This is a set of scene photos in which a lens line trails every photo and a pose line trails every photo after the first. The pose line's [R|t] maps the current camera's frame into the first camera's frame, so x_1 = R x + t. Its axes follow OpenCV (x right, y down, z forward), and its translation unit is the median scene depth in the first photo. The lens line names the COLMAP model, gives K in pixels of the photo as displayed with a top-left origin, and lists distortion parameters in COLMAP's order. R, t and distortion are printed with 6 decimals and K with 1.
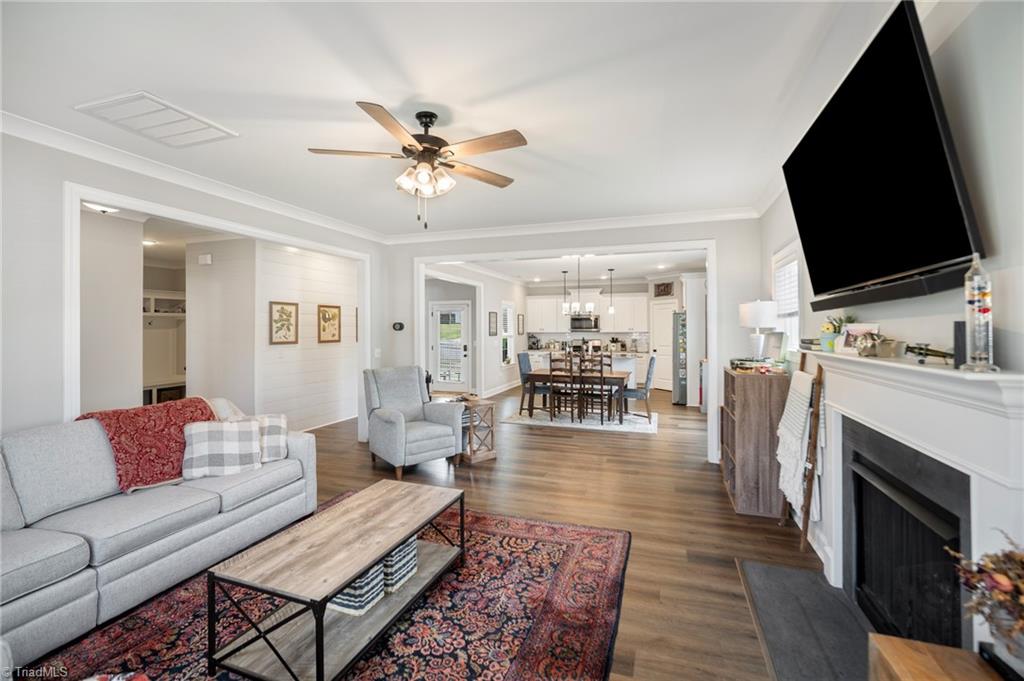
lens RADIAL K [[454.1, 0, 509.7], [0, 454.1, 332.0], [0, 0, 1]] dist [0.001016, 0.000097]
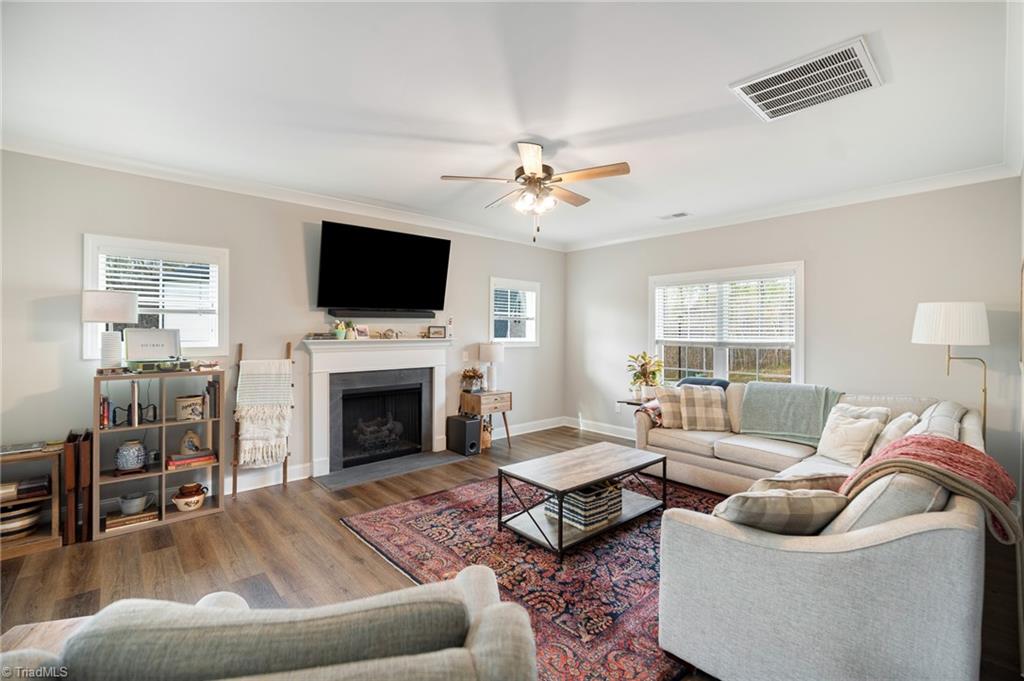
lens RADIAL K [[454.1, 0, 513.3], [0, 454.1, 332.8], [0, 0, 1]] dist [0.001016, 0.000097]
pose [[-0.878918, -0.005934, 0.476936, -0.577334], [0.002183, 0.999862, 0.016464, -0.007648], [-0.476968, 0.015512, -0.878784, 1.693679]]
